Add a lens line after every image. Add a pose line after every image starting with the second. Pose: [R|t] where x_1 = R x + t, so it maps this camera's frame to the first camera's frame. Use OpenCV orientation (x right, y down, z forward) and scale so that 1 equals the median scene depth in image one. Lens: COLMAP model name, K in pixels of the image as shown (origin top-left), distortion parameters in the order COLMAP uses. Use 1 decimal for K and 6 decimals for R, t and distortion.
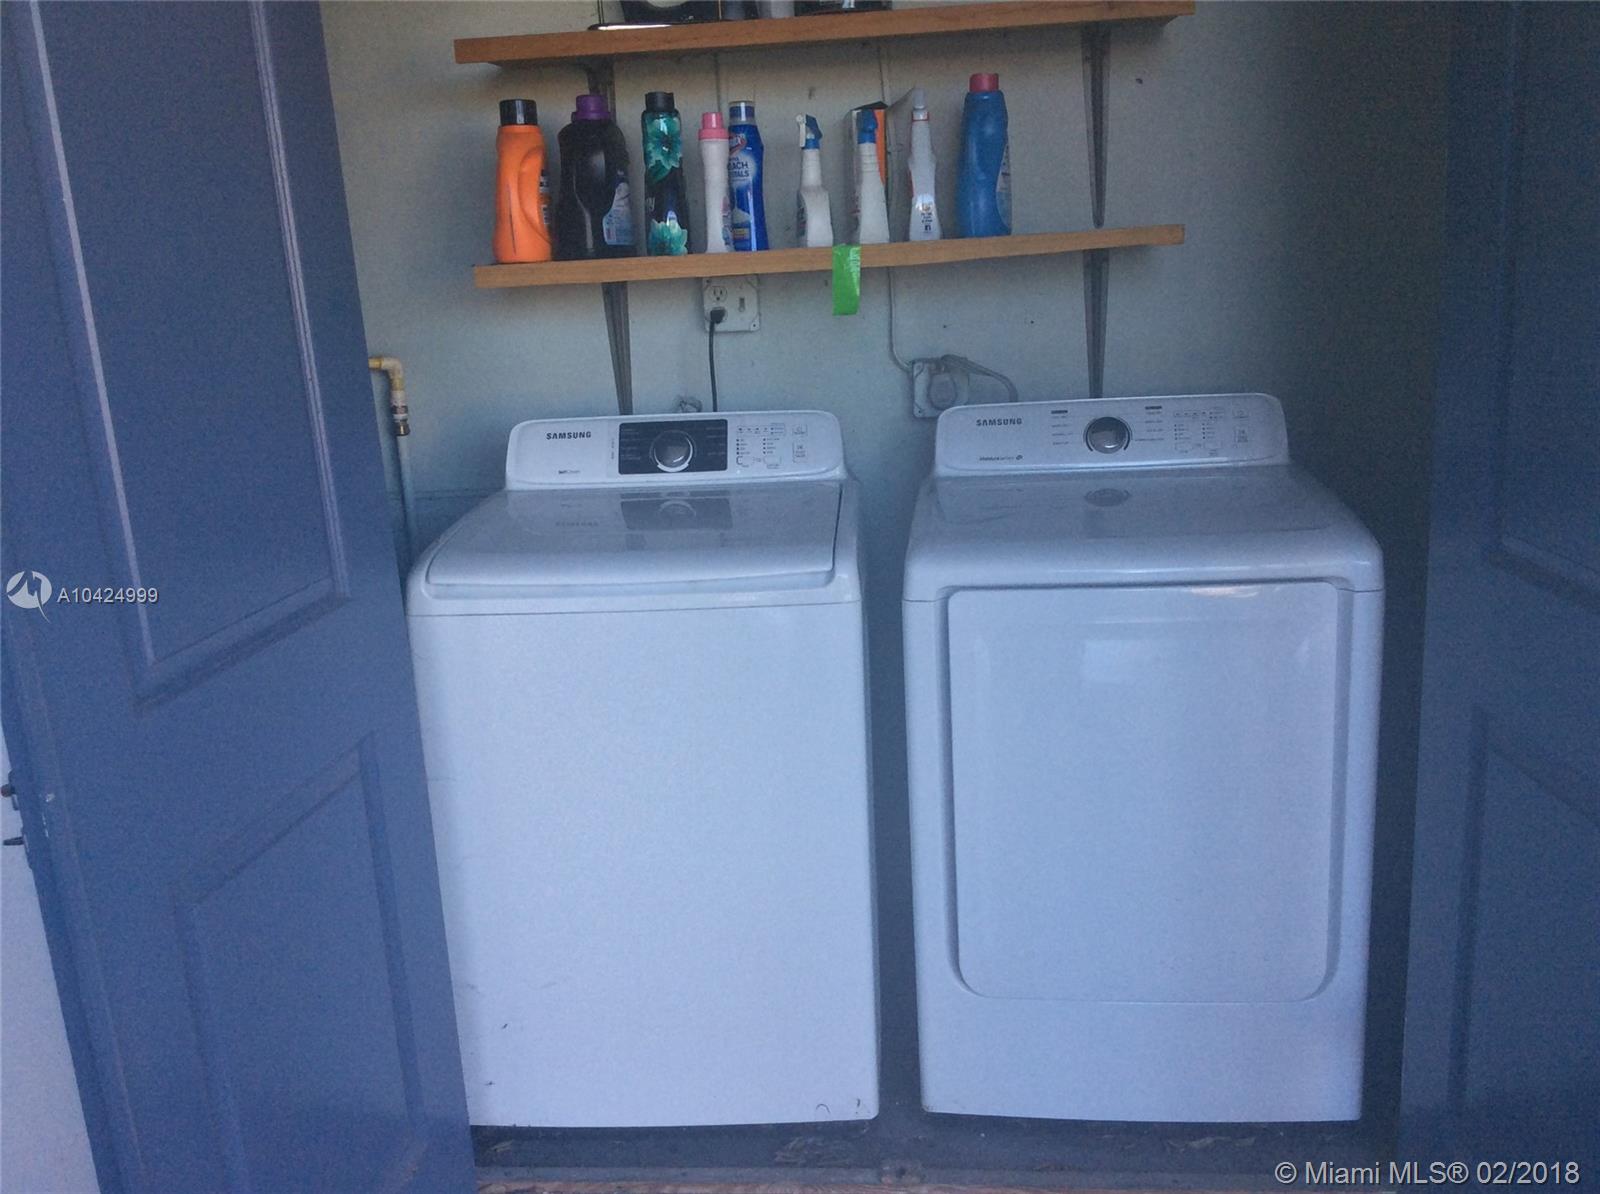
lens RADIAL K [[1466.9, 0, 803.9], [0, 1466.9, 629.9], [0, 0, 1]] dist [0.043388, 0.000000]
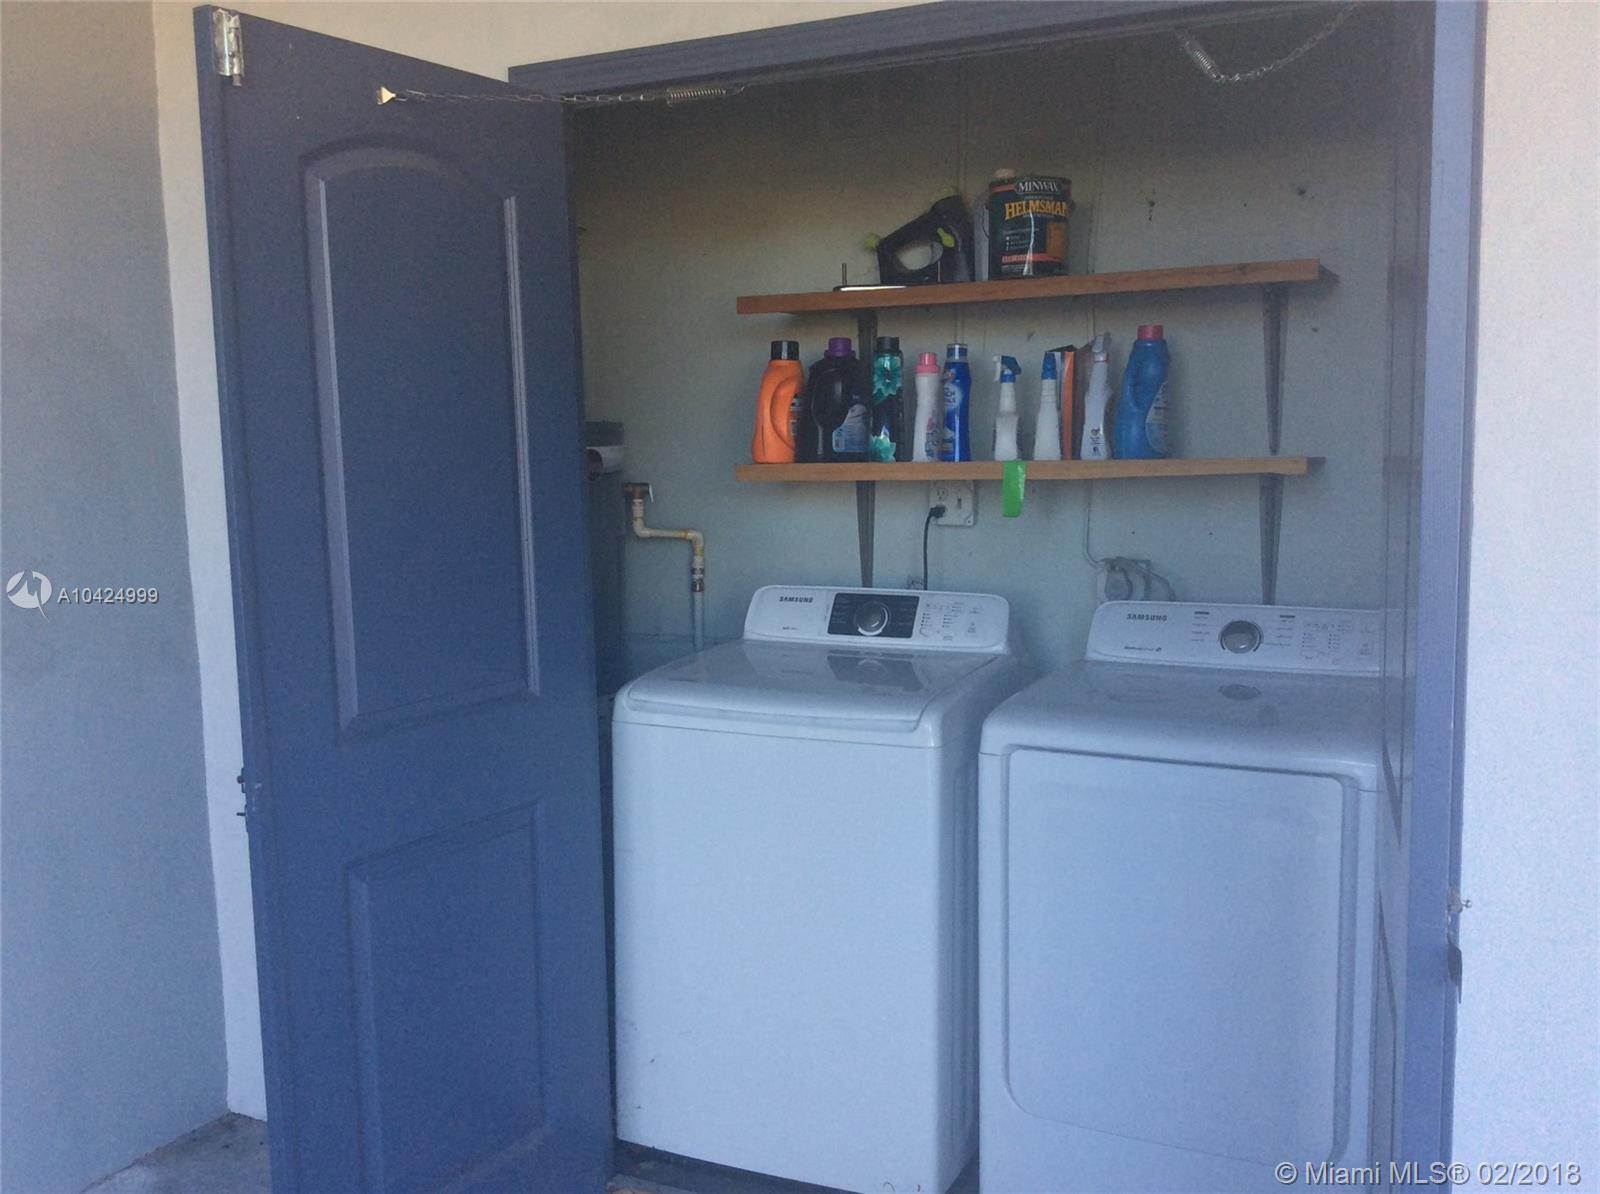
lens RADIAL K [[1466.9, 0, 806.5], [0, 1466.9, 617.0], [0, 0, 1]] dist [0.043388, 0.000000]
pose [[0.930100, 0.082378, -0.357950, 0.299004], [-0.128984, 0.985715, -0.108304, 0.015529], [0.343914, 0.146904, 0.927439, -0.147115]]
